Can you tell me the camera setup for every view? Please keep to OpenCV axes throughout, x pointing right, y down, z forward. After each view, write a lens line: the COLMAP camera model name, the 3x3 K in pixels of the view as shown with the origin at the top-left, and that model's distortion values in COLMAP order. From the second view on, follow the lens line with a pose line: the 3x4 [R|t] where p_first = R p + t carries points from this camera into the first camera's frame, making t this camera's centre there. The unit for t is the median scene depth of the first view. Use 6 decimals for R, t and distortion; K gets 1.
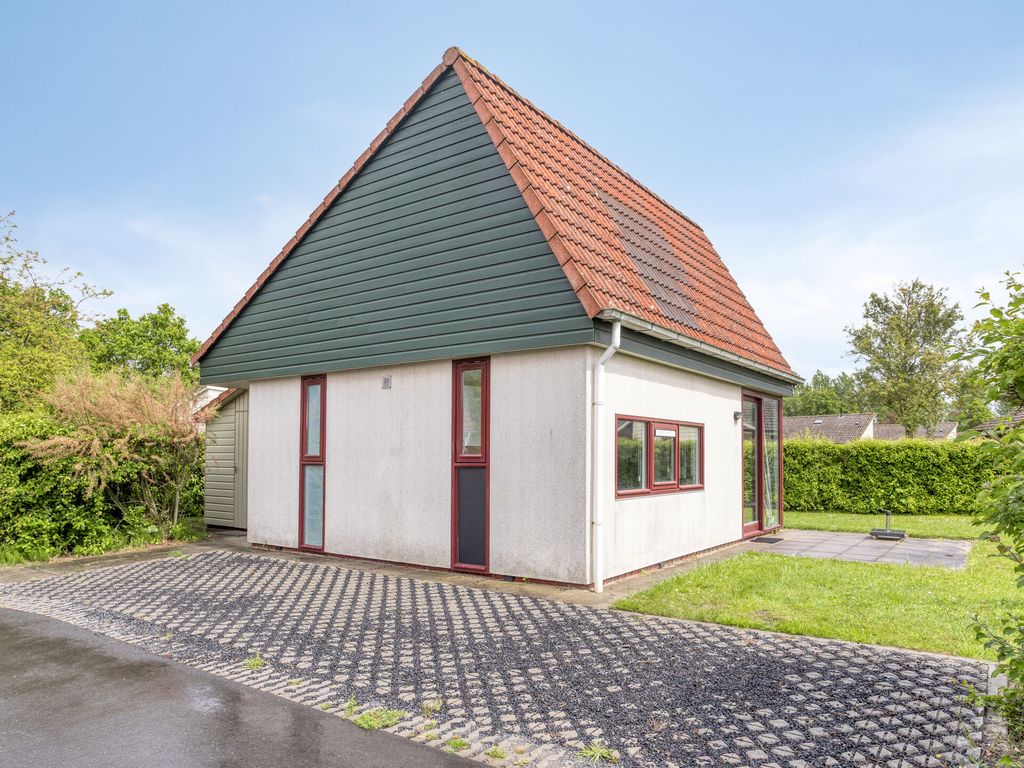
lens RADIAL K [[692.0, 0, 505.1], [0, 692.0, 402.8], [0, 0, 1]] dist [-0.012701, 0.010411]
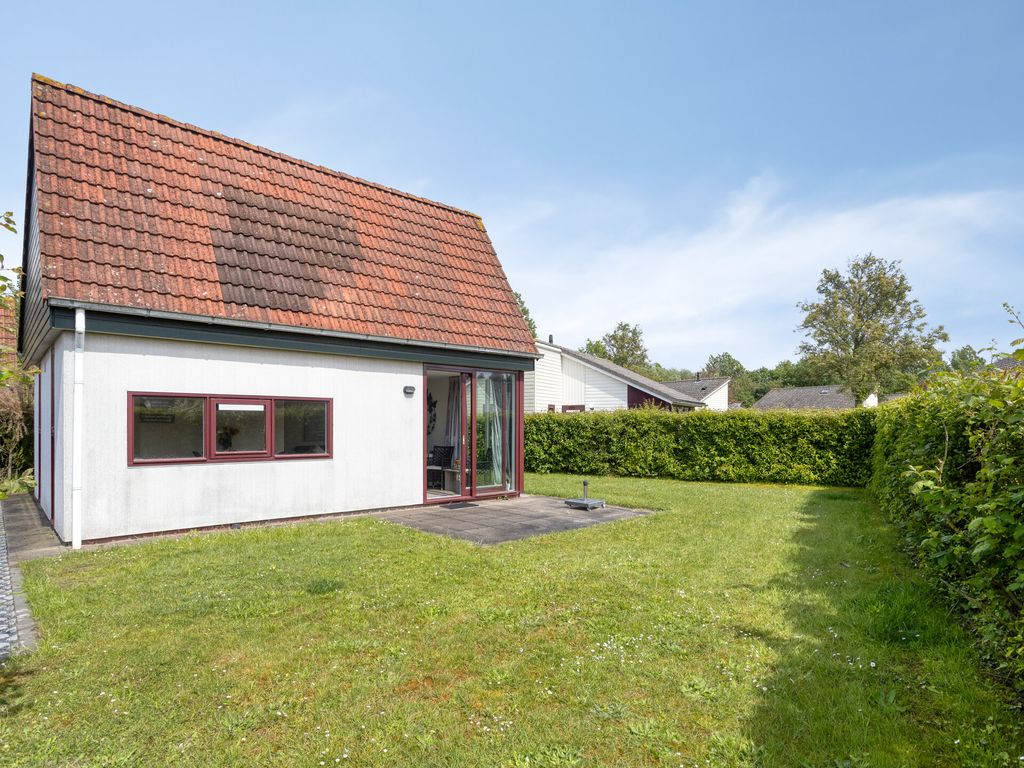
lens RADIAL K [[573.3, 0, 516.0], [0, 573.3, 389.7], [0, 0, 1]] dist [-0.030603, 0.026335]
pose [[0.981594, -0.011442, -0.190637, 0.435702], [0.015118, 0.999727, 0.017838, 0.003022], [0.190381, -0.020391, 0.981498, 0.100673]]
